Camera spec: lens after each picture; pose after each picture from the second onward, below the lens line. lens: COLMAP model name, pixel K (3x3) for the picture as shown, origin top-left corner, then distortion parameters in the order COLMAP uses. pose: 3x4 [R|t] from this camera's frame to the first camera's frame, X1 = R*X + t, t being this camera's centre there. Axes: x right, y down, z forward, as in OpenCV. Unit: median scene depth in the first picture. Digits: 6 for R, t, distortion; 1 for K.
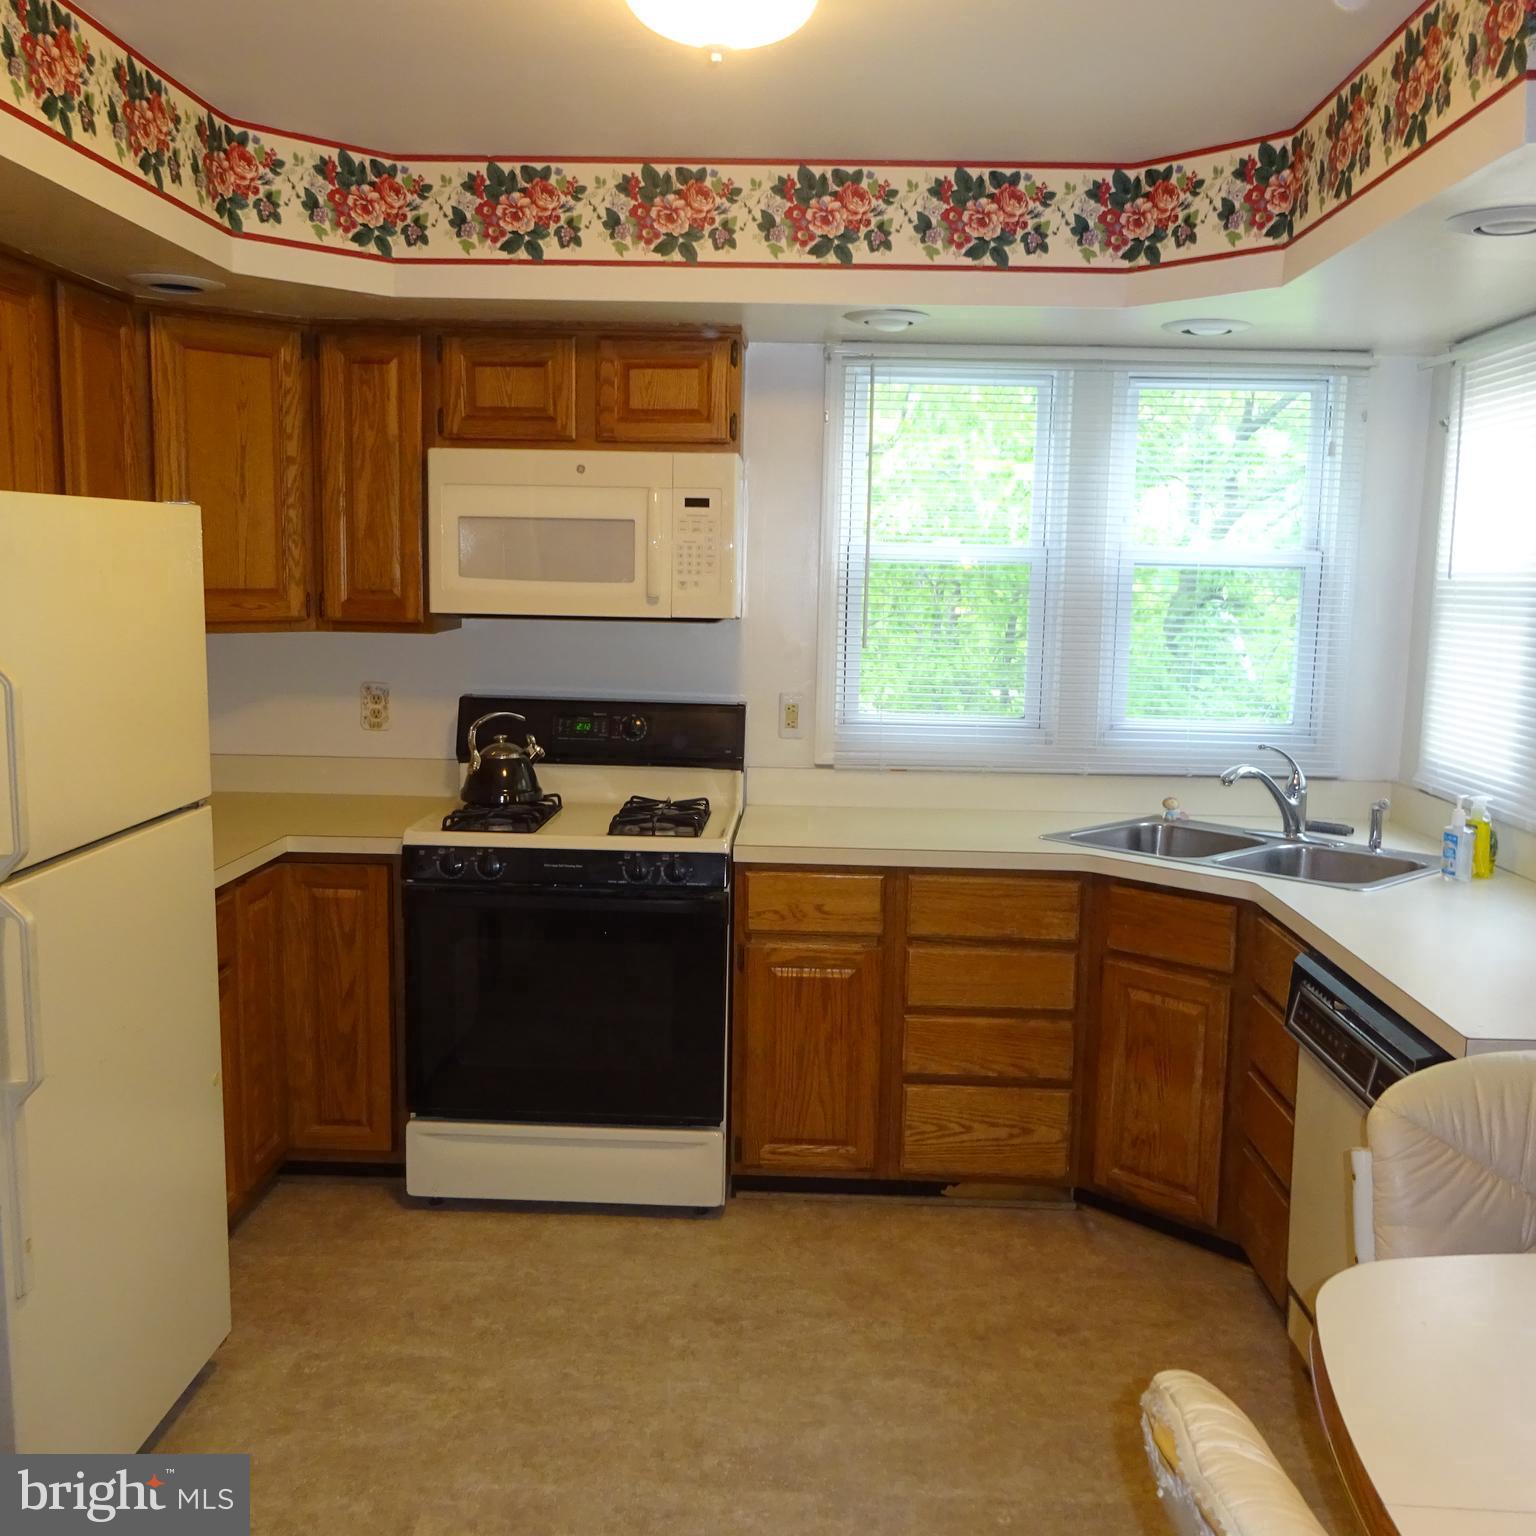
lens RADIAL K [[1501.5, 0, 764.7], [0, 1501.5, 771.2], [0, 0, 1]] dist [0.002322, -0.004937]
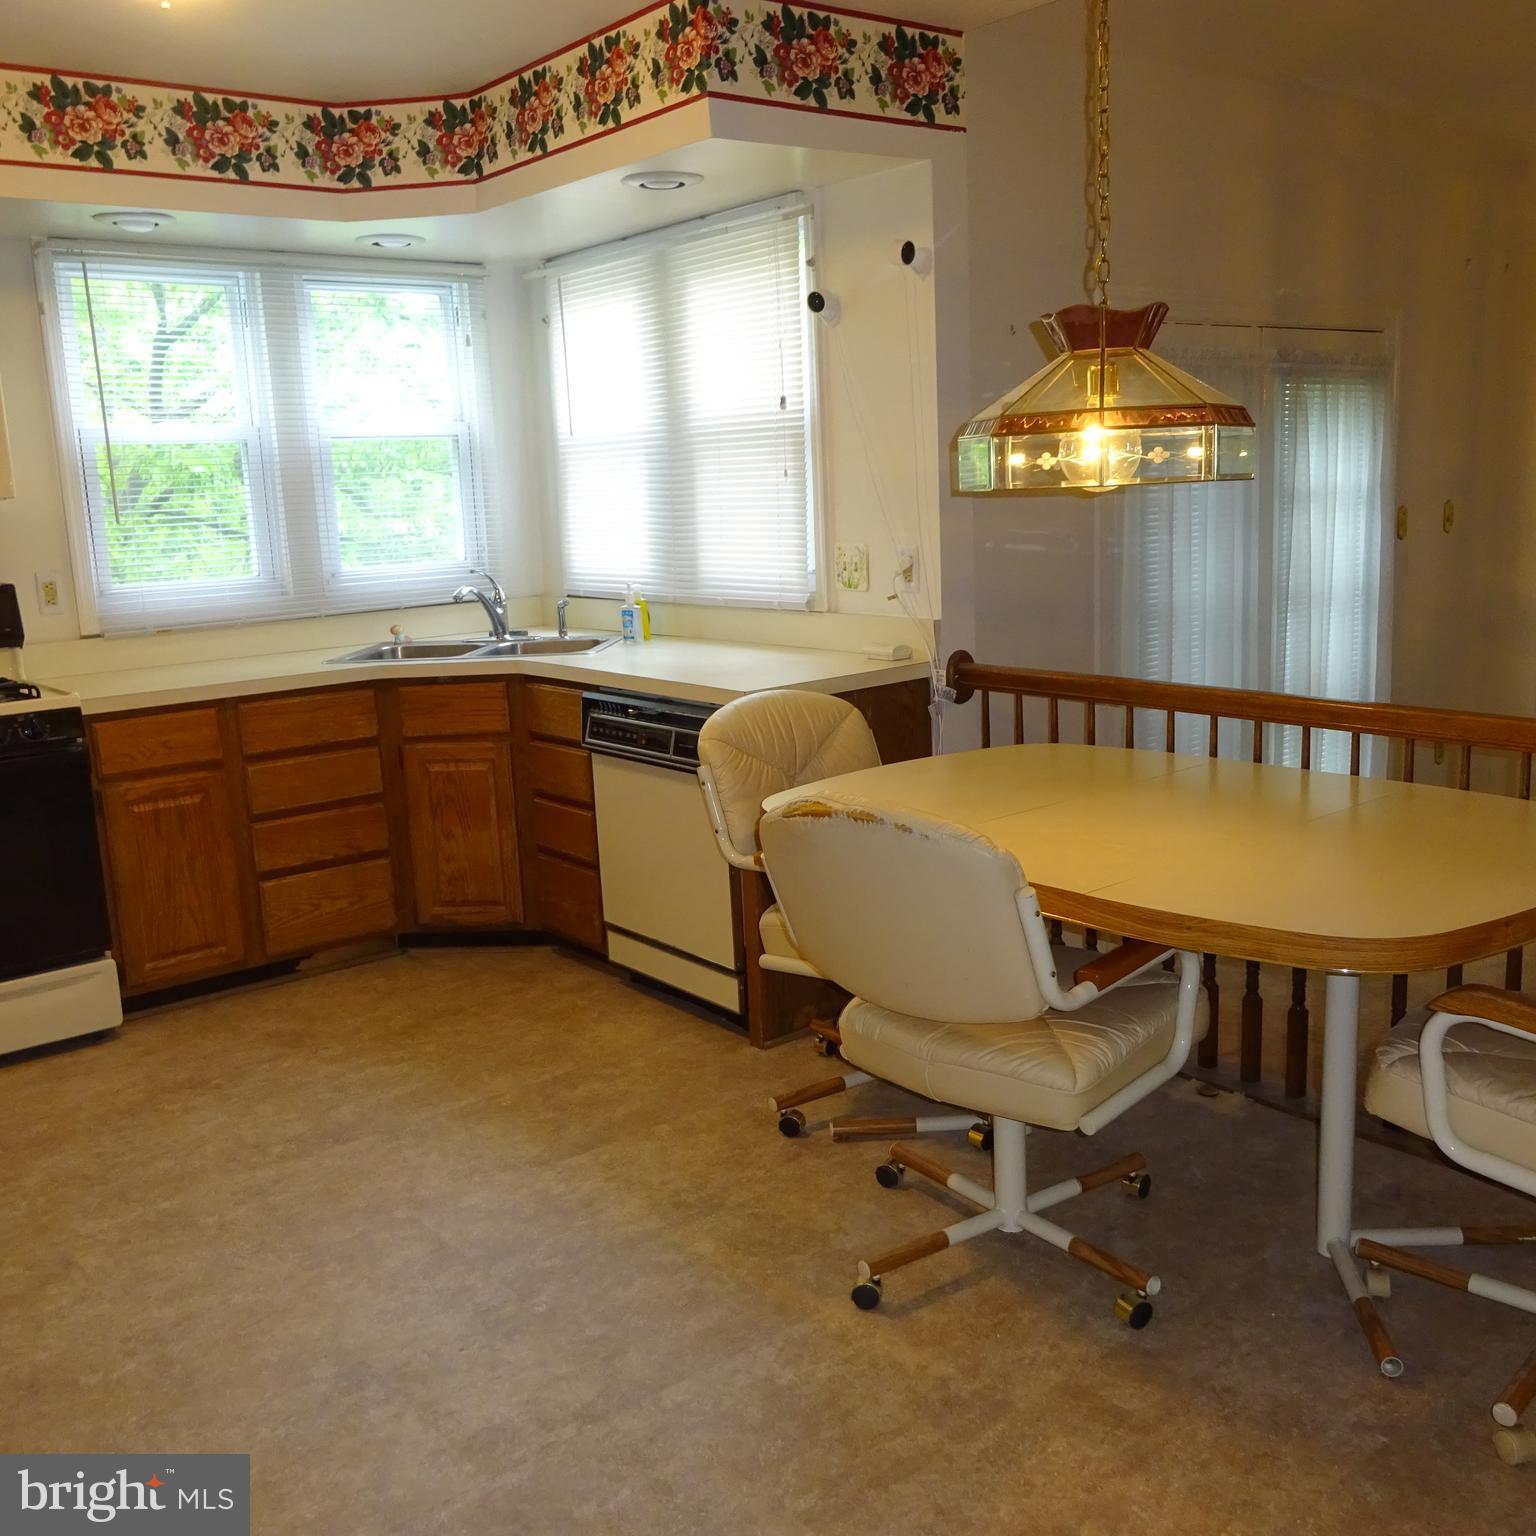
lens RADIAL K [[1491.8, 0, 765.6], [0, 1491.8, 768.8], [0, 0, 1]] dist [-0.001112, -0.006854]
pose [[0.756645, -0.176498, 0.629553, -0.335433], [0.143988, 0.984218, 0.102875, 0.058542], [-0.637774, 0.012808, 0.770117, -0.161455]]
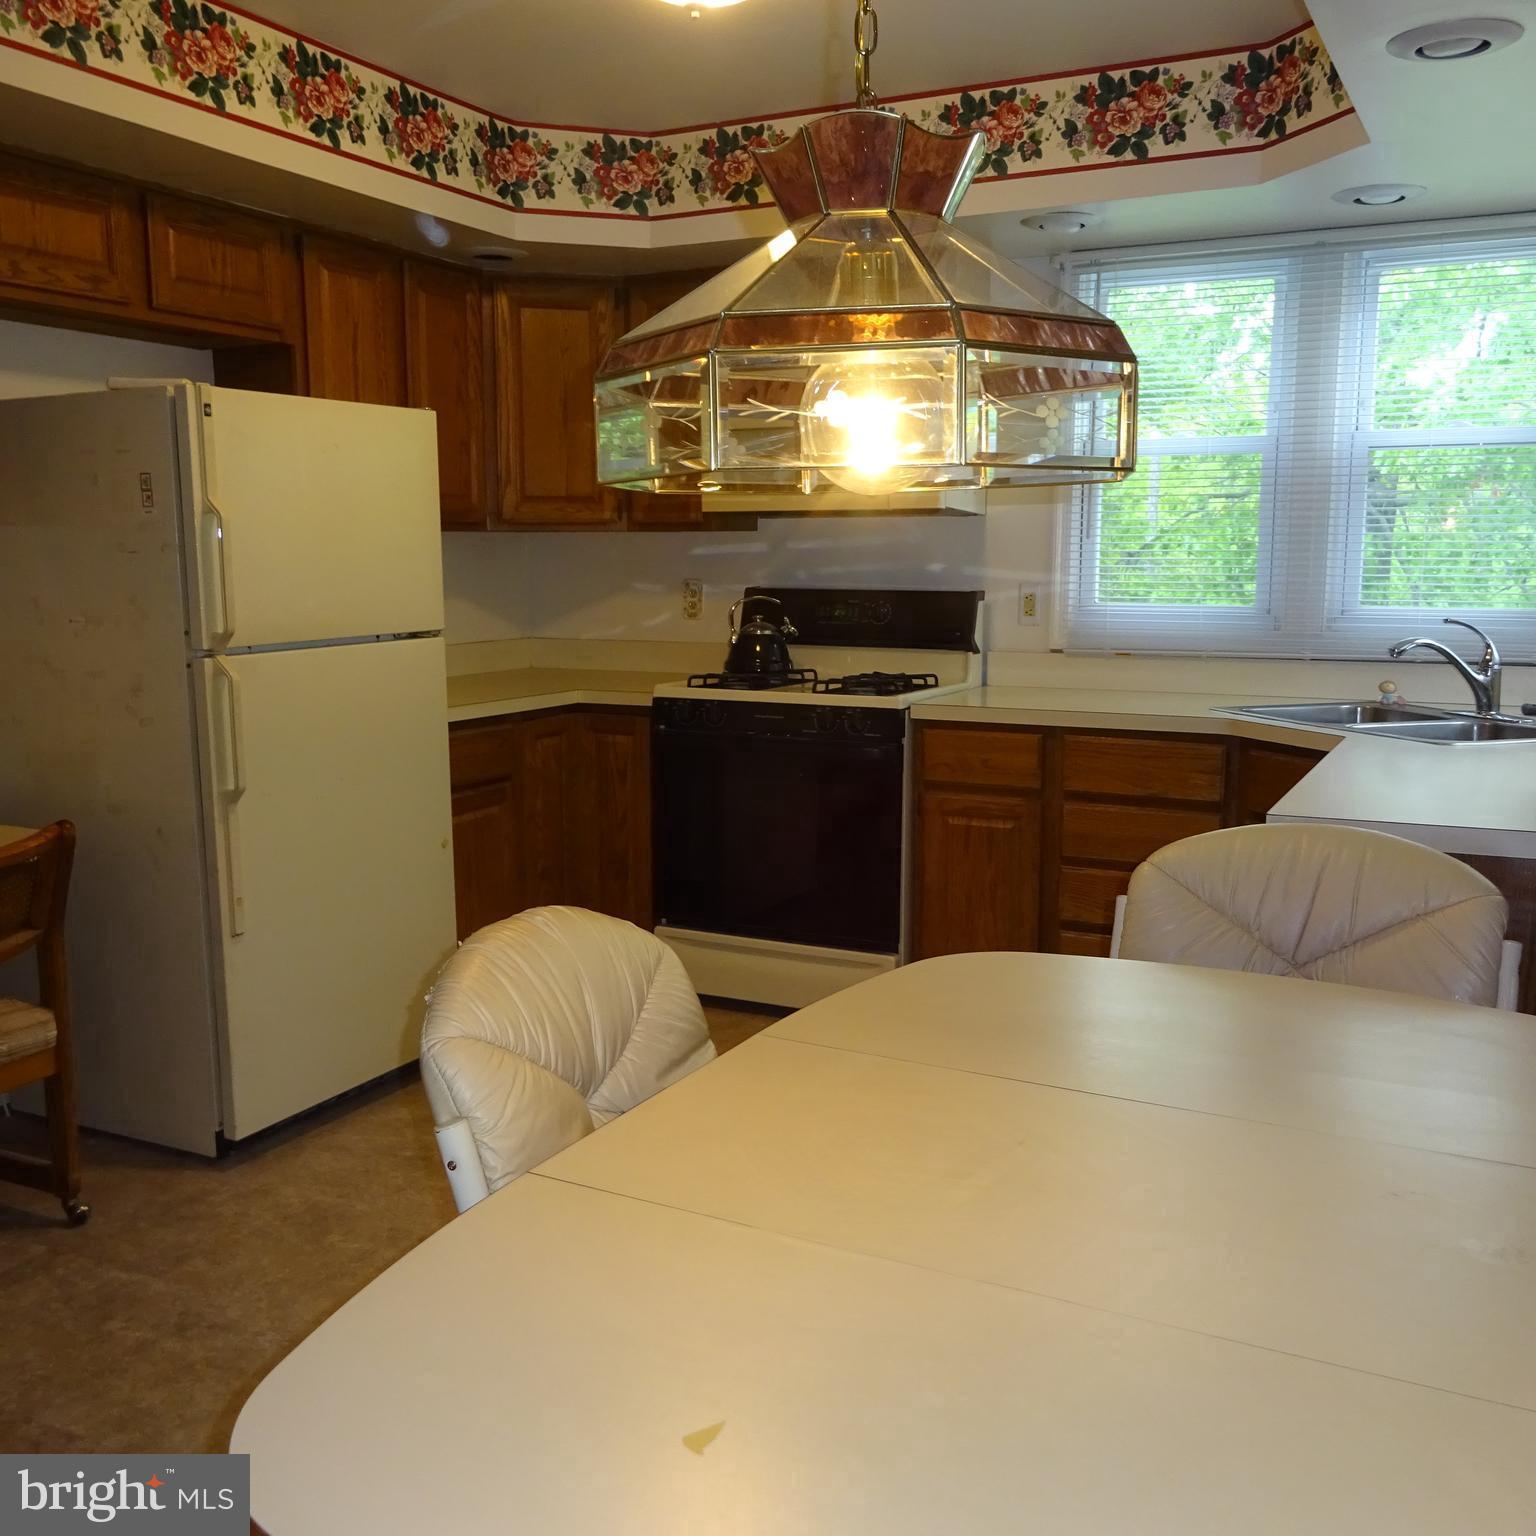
lens RADIAL K [[1494.0, 0, 759.7], [0, 1494.0, 767.0], [0, 0, 1]] dist [-0.002456, 0.016286]
pose [[0.907708, 0.040007, -0.417690, 0.349433], [-0.037419, 0.999196, 0.014388, 0.085301], [0.417930, 0.002569, 0.908476, -0.074011]]
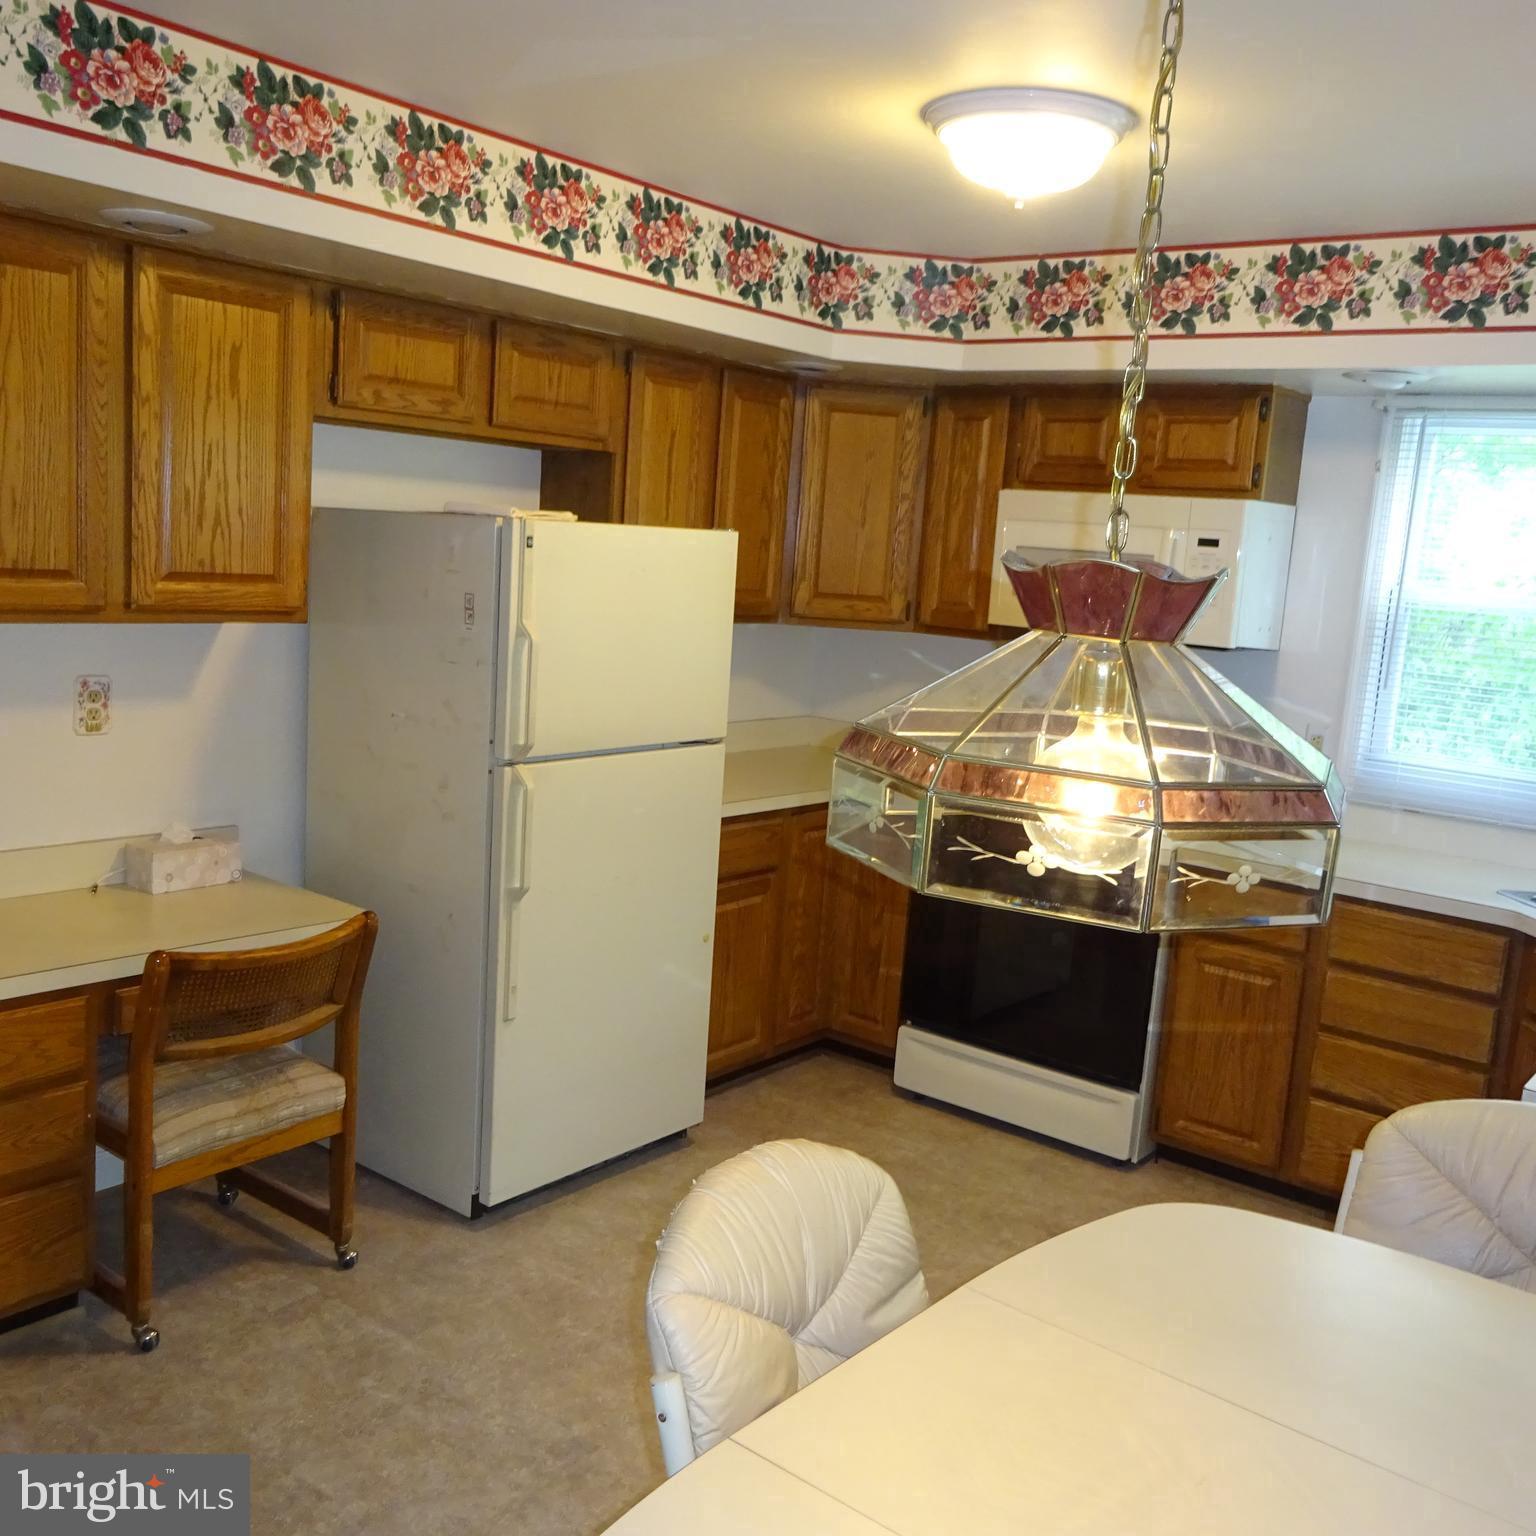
lens RADIAL K [[1494.0, 0, 769.4], [0, 1494.0, 768.2], [0, 0, 1]] dist [0.002123, 0.001783]
pose [[0.810869, 0.126854, -0.571314, 0.364085], [-0.133365, 0.990592, 0.030664, -0.002842], [0.569830, 0.051329, 0.820158, -0.096834]]
